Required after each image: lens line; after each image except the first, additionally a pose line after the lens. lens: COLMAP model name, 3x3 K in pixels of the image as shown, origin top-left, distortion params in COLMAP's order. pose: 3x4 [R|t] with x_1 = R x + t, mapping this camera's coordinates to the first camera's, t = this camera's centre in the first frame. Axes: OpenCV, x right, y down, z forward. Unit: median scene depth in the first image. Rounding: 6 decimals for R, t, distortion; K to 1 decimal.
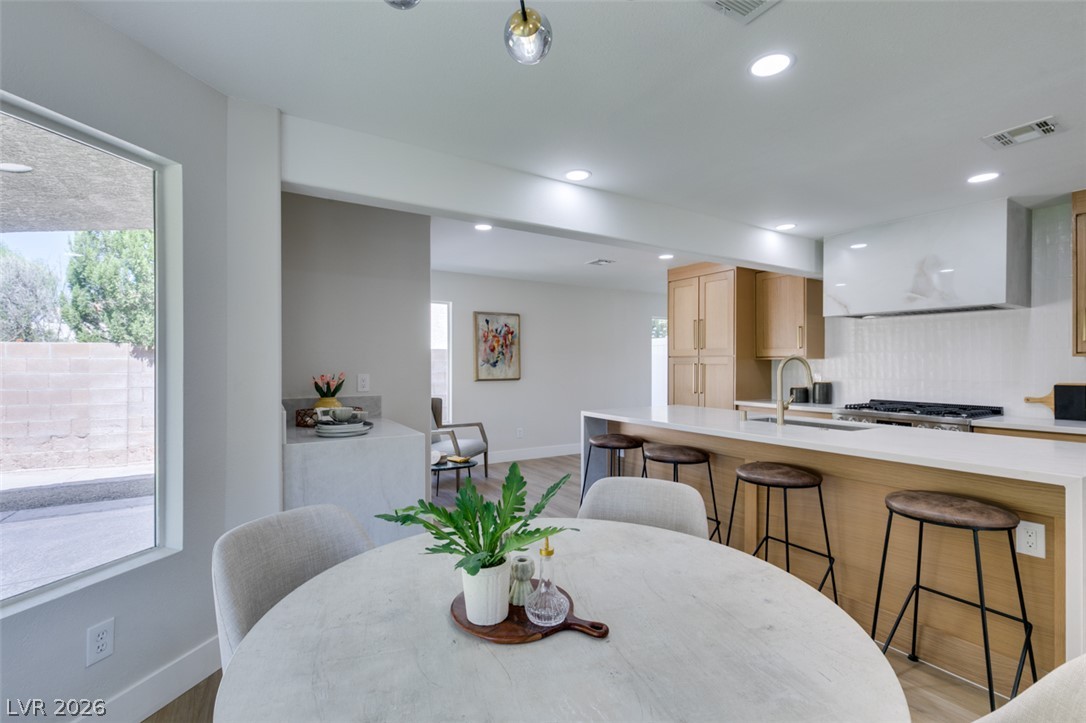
lens RADIAL K [[482.8, 0, 540.9], [0, 482.8, 365.5], [0, 0, 1]] dist [0.003187, 0.000028]
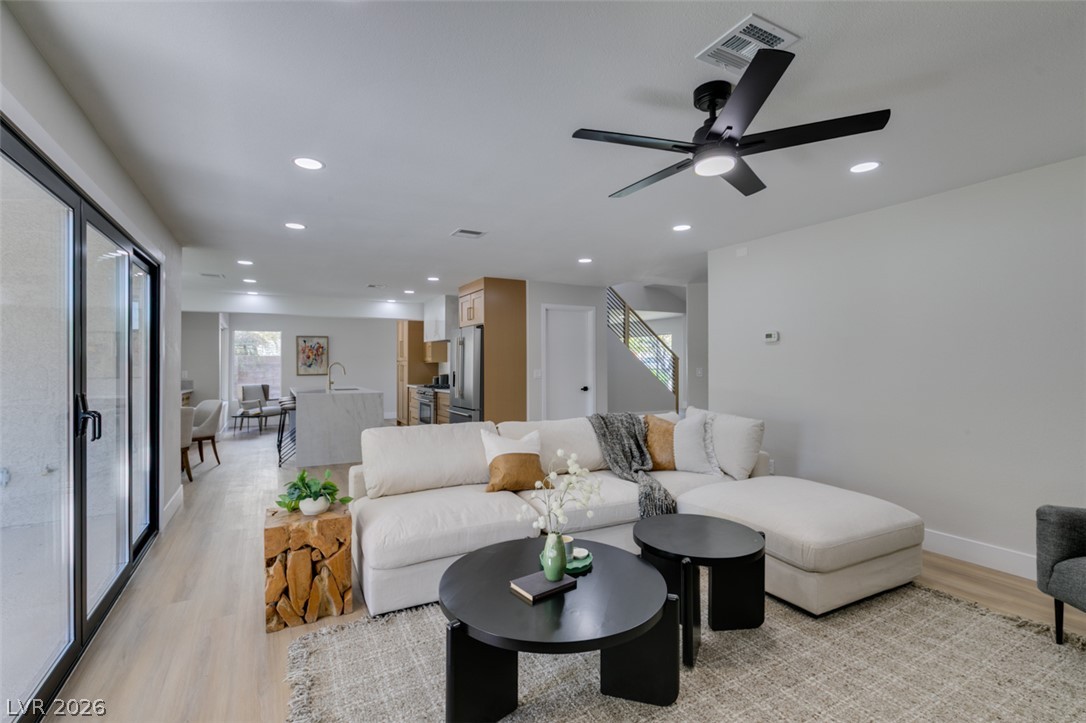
lens RADIAL K [[482.8, 0, 540.9], [0, 482.8, 365.5], [0, 0, 1]] dist [0.003187, 0.000028]
pose [[0.998880, -0.004708, -0.047086, 0.818081], [0.004635, 0.999988, -0.001662, 0.003113], [0.047093, 0.001442, 0.998889, -0.700982]]
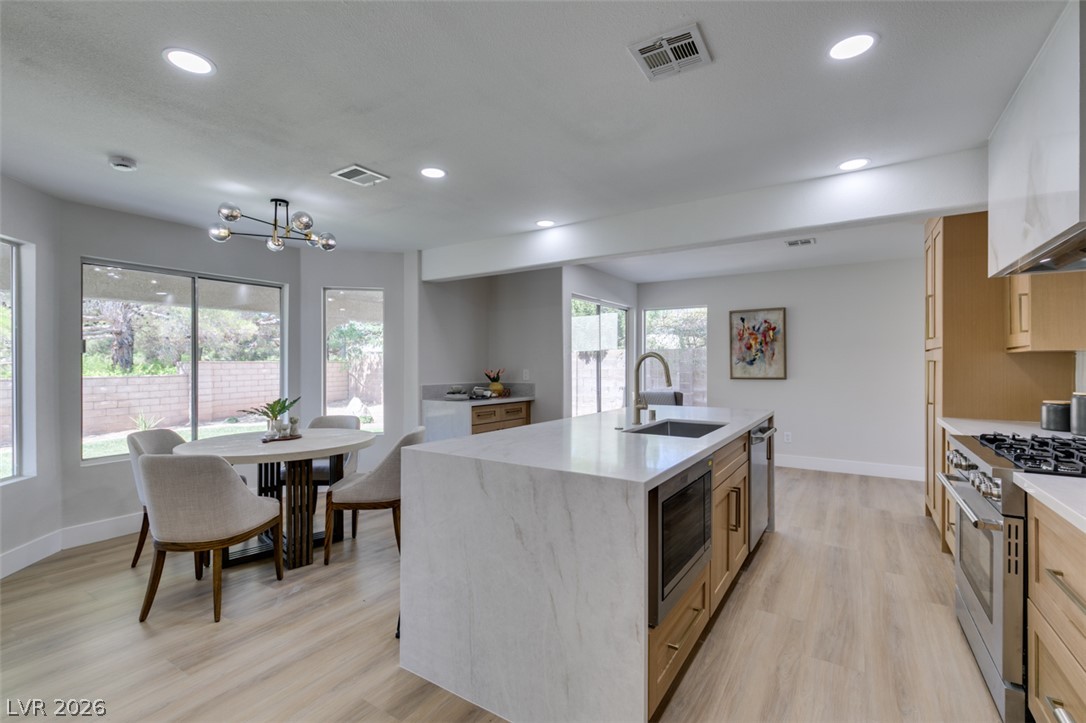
lens RADIAL K [[482.8, 0, 540.9], [0, 482.8, 365.5], [0, 0, 1]] dist [0.003187, 0.000028]
pose [[0.418575, 0.001030, -0.908181, 0.615345], [0.001705, 0.999997, 0.001920, 0.001032], [0.908180, -0.002352, 0.418572, 0.201218]]
